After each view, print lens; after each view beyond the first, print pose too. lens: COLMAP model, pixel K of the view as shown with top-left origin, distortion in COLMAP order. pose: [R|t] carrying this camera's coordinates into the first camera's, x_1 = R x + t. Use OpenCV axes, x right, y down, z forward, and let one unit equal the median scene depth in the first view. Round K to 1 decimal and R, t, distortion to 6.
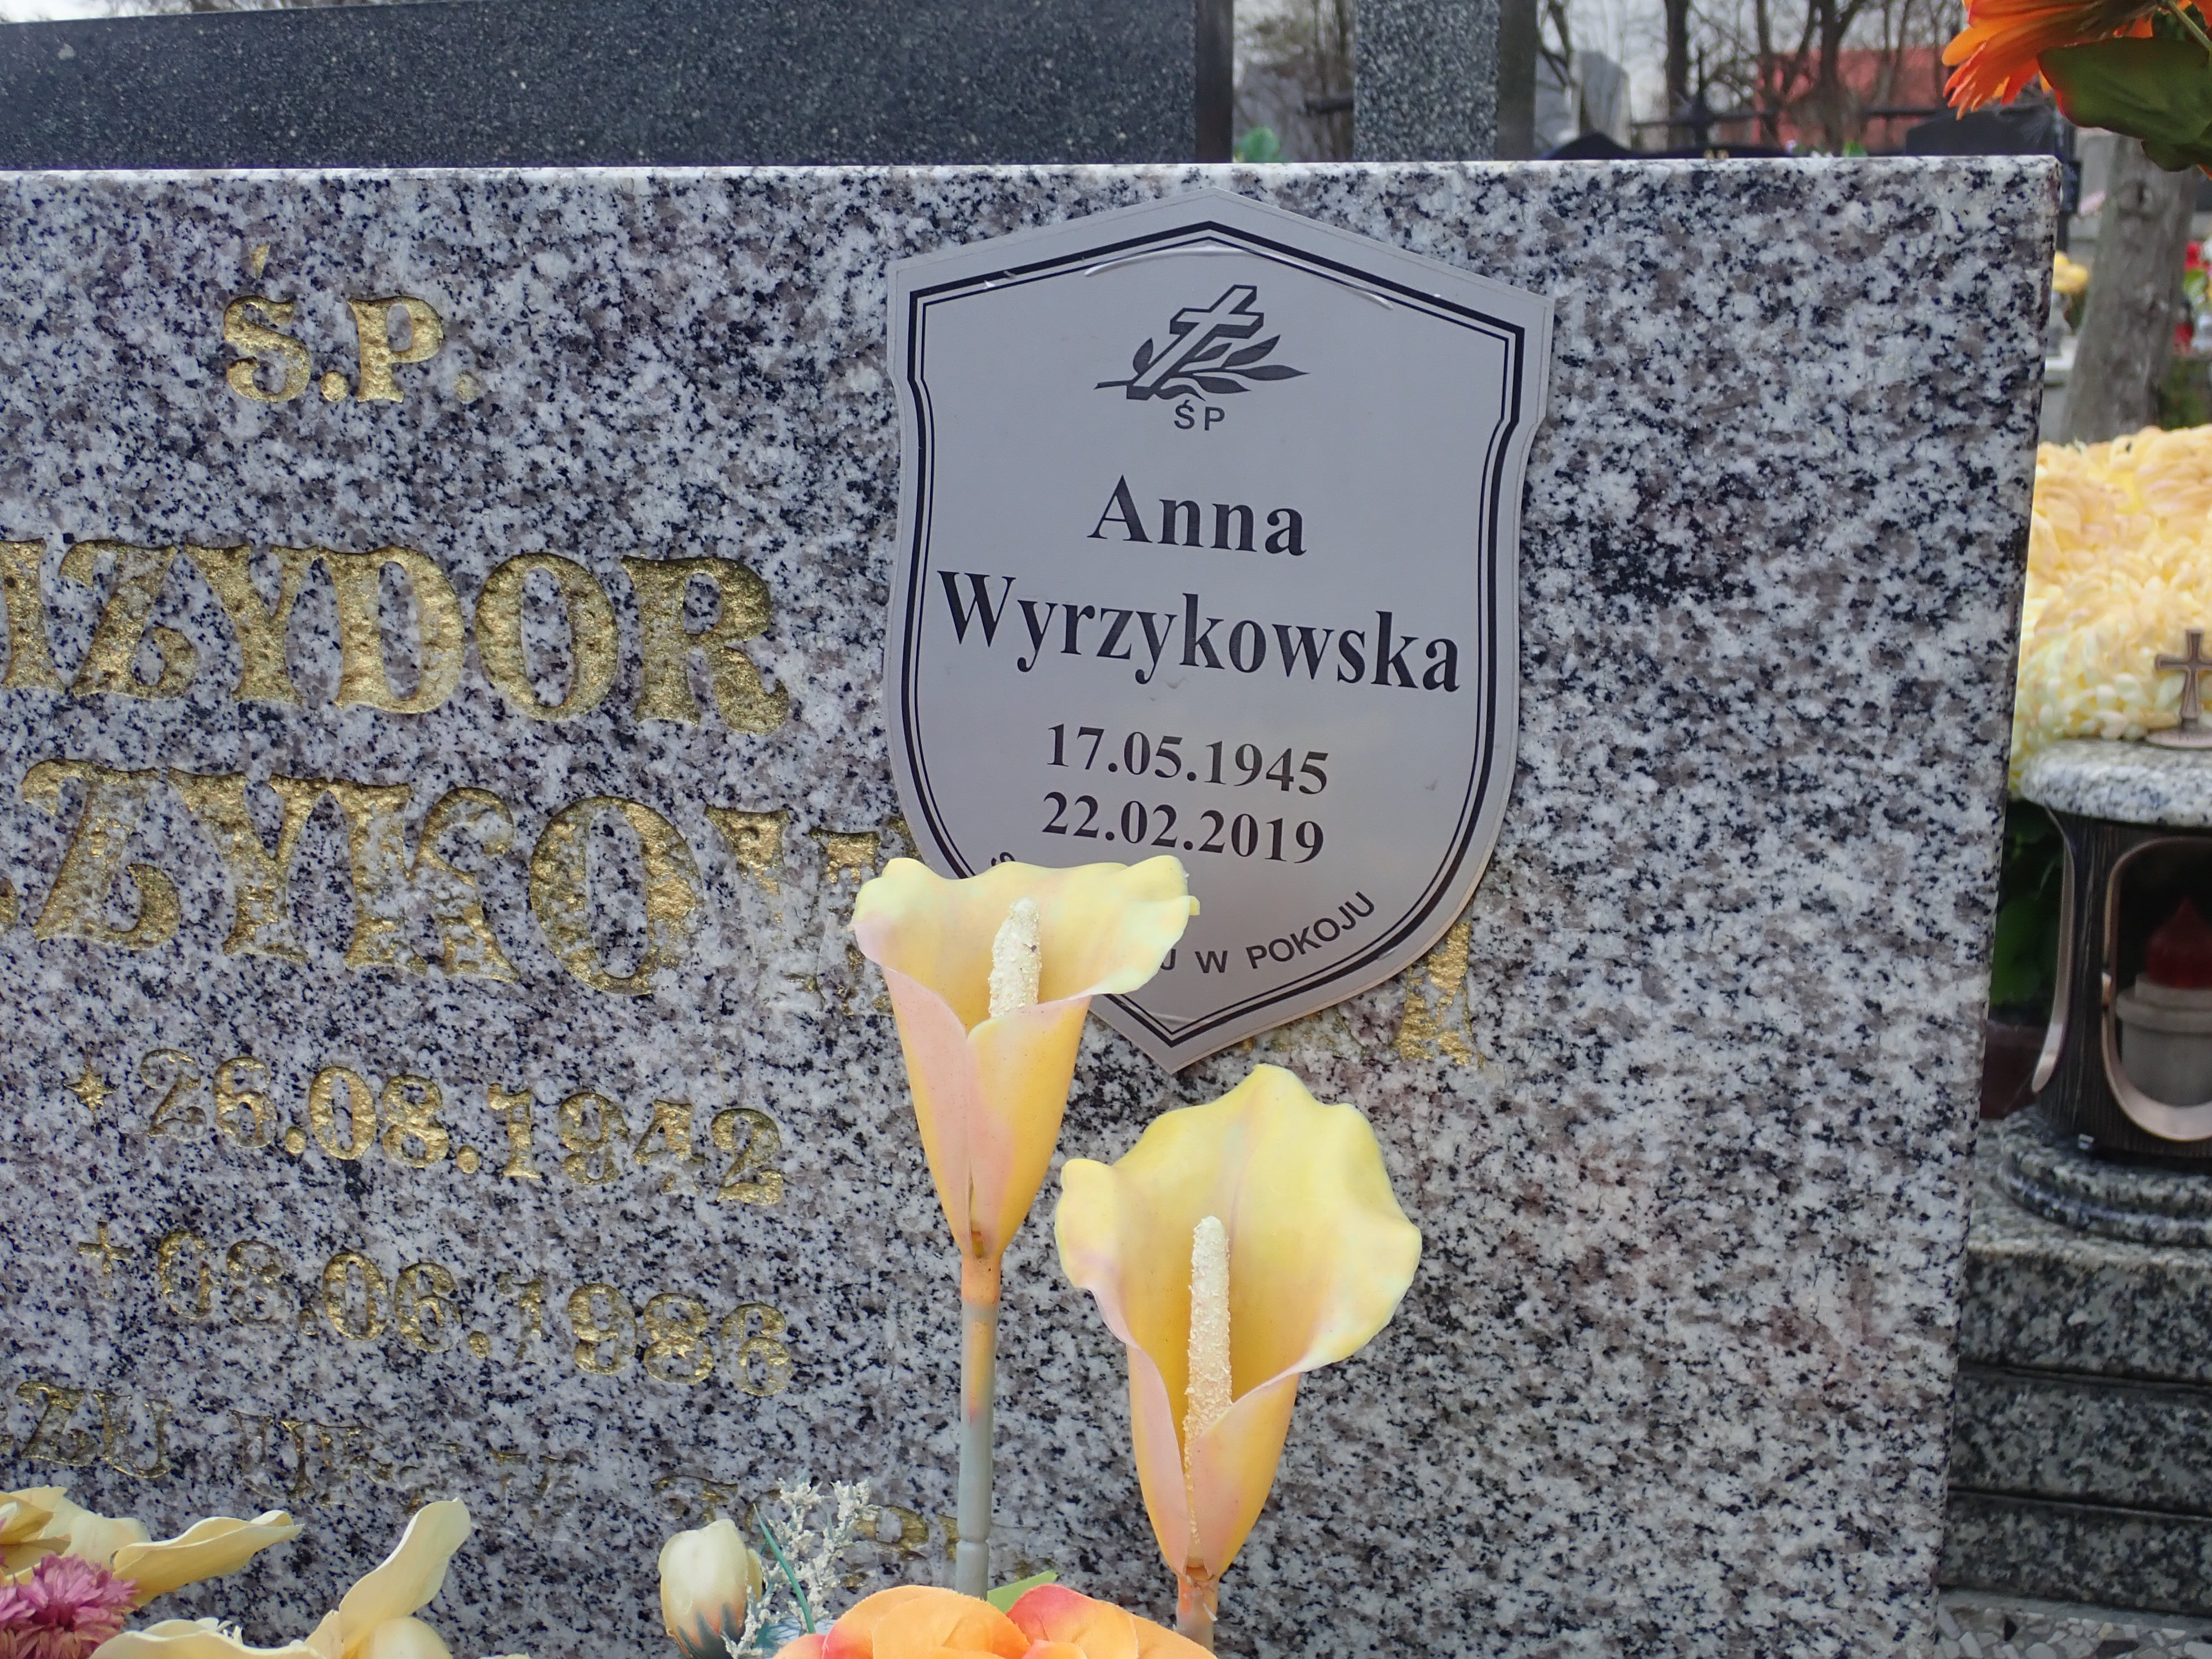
lens RADIAL K [[2612.8, 0, 1105.6], [0, 2612.8, 829.8], [0, 0, 1]] dist [0.017584, 0.000000]
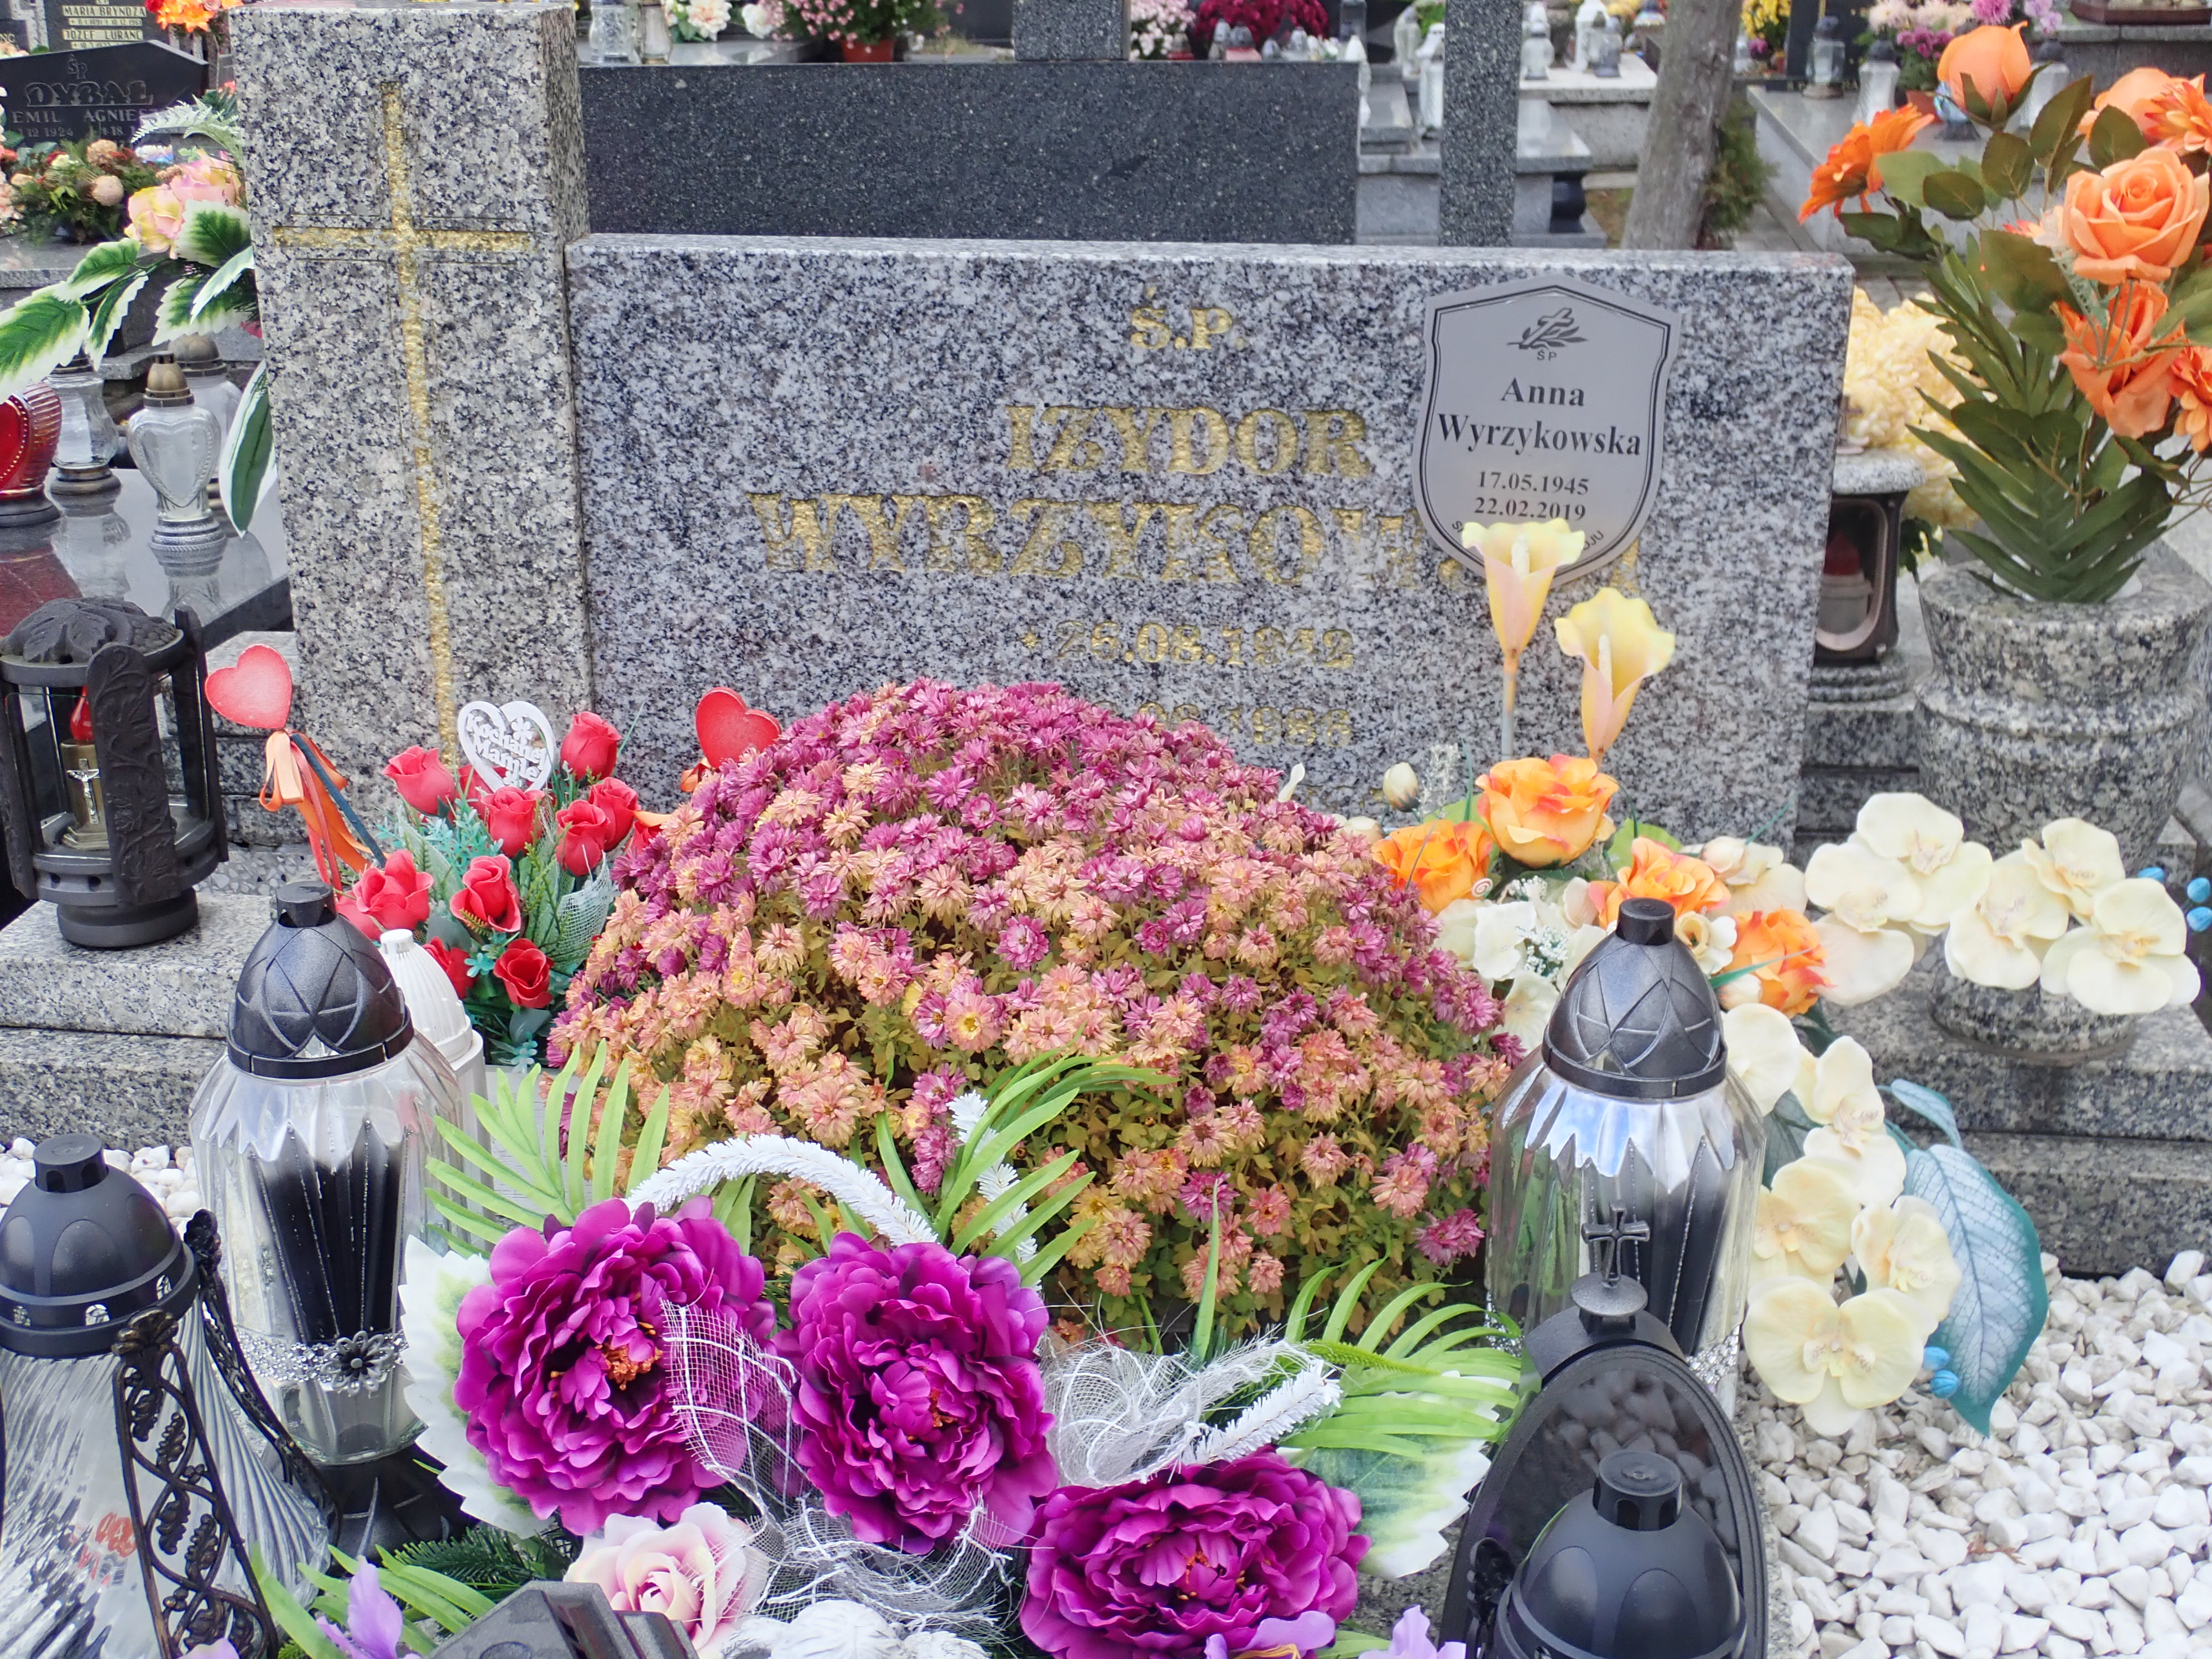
lens RADIAL K [[2612.8, 0, 1106.0], [0, 2612.8, 831.0], [0, 0, 1]] dist [0.017584, 0.000000]
pose [[0.984874, -0.056263, 0.163885, -0.821246], [0.036519, 0.991970, 0.121088, -0.013374], [-0.169382, -0.113271, 0.979020, -1.512441]]
